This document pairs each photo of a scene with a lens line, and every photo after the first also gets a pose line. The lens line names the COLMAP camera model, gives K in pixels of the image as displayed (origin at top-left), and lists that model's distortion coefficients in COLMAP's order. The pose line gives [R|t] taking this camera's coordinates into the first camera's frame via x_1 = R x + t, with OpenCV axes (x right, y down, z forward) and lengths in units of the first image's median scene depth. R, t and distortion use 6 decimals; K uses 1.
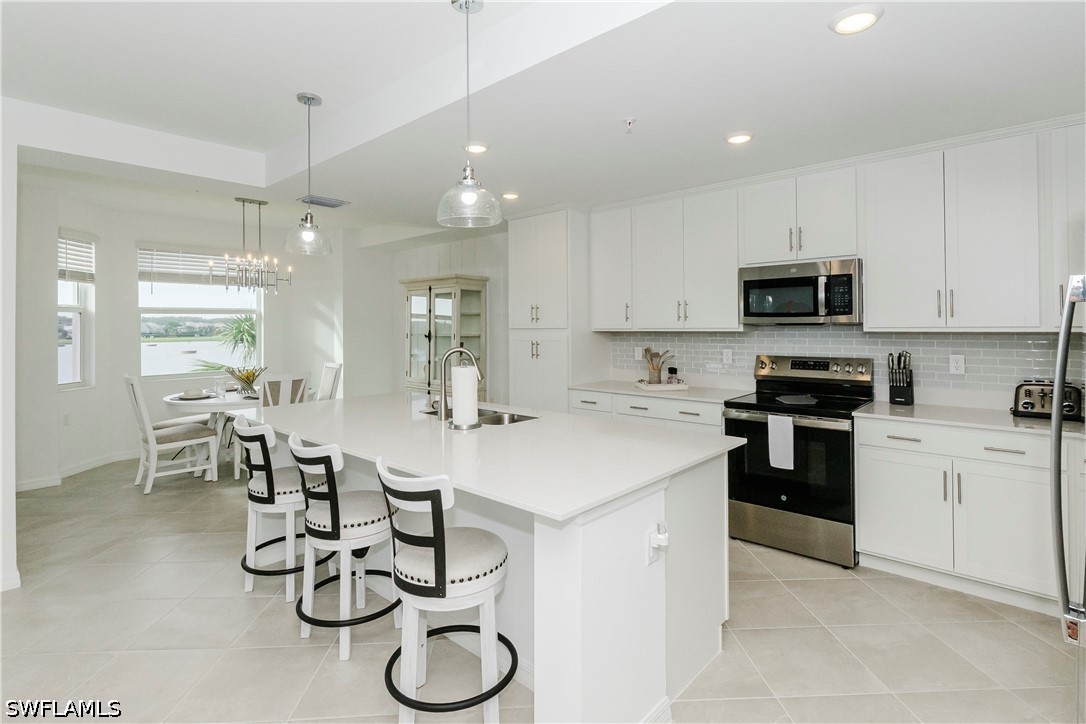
lens RADIAL K [[536.3, 0, 547.6], [0, 536.3, 315.9], [0, 0, 1]] dist [-0.000193, 0.000009]
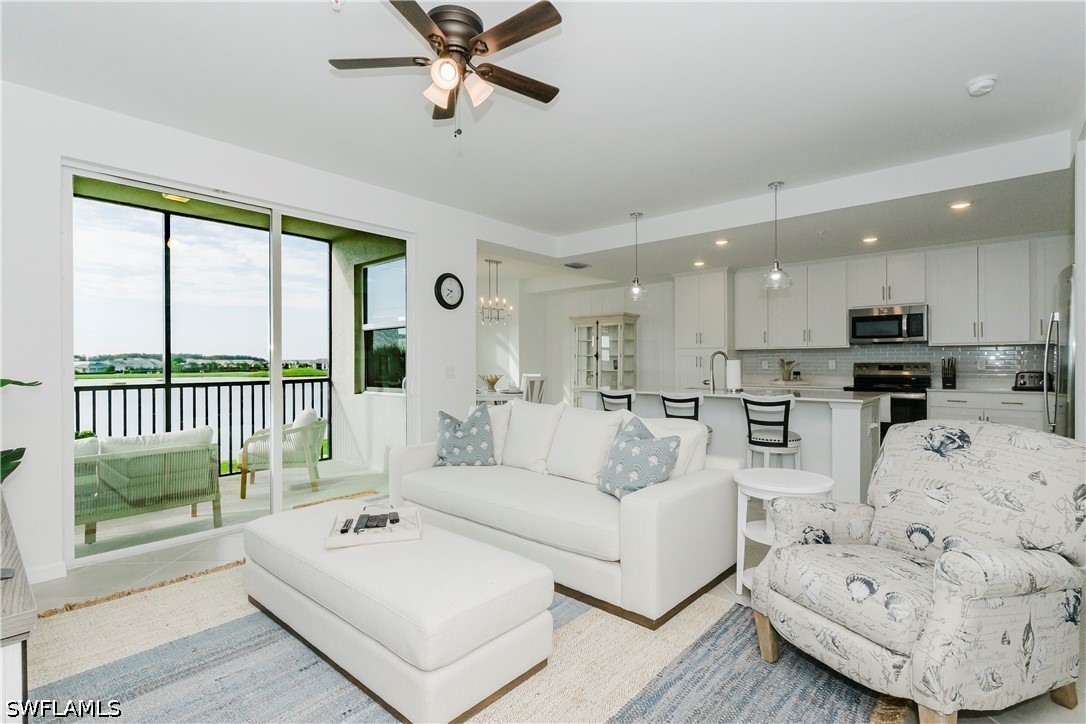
lens RADIAL K [[519.8, 0, 546.5], [0, 519.8, 361.0], [0, 0, 1]] dist [0.001912, 0.000367]
pose [[0.999820, 0.005180, 0.018259, -0.558986], [-0.005401, 0.999913, 0.012067, 0.052163], [-0.018195, -0.012163, 0.999760, -0.550027]]
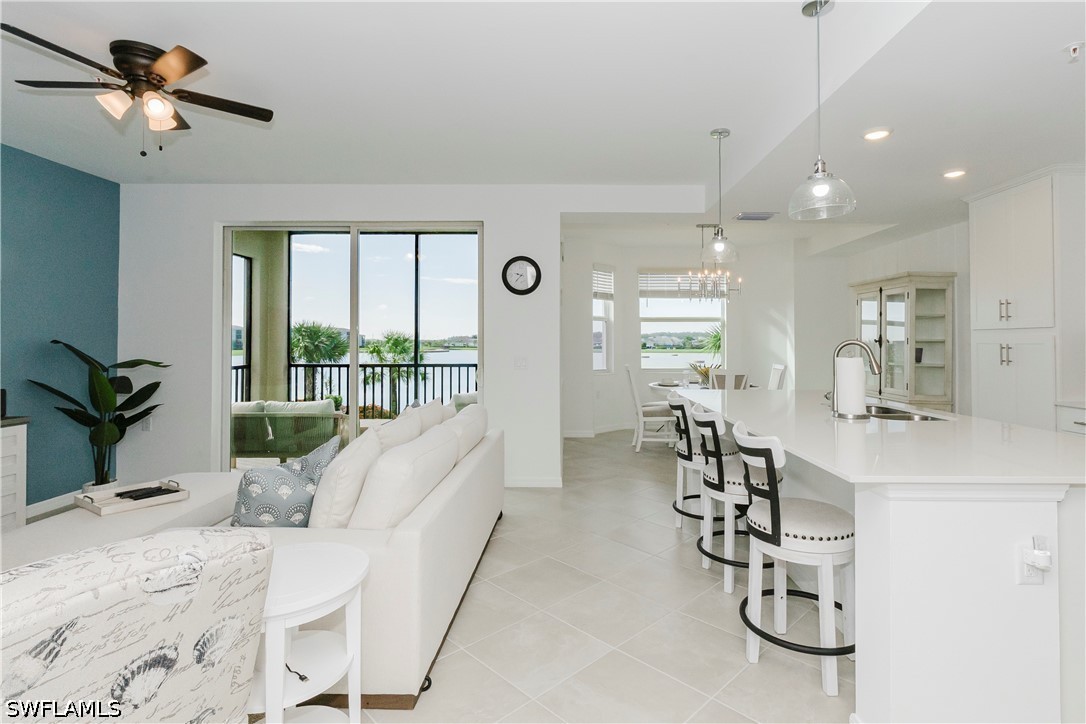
lens RADIAL K [[530.7, 0, 568.8], [0, 530.7, 328.9], [0, 0, 1]] dist [0.004795, 0.000292]
pose [[0.673156, -0.007632, -0.739461, 0.147343], [0.004642, 0.999971, -0.006095, 0.029553], [0.739486, 0.000670, 0.673172, -0.038140]]
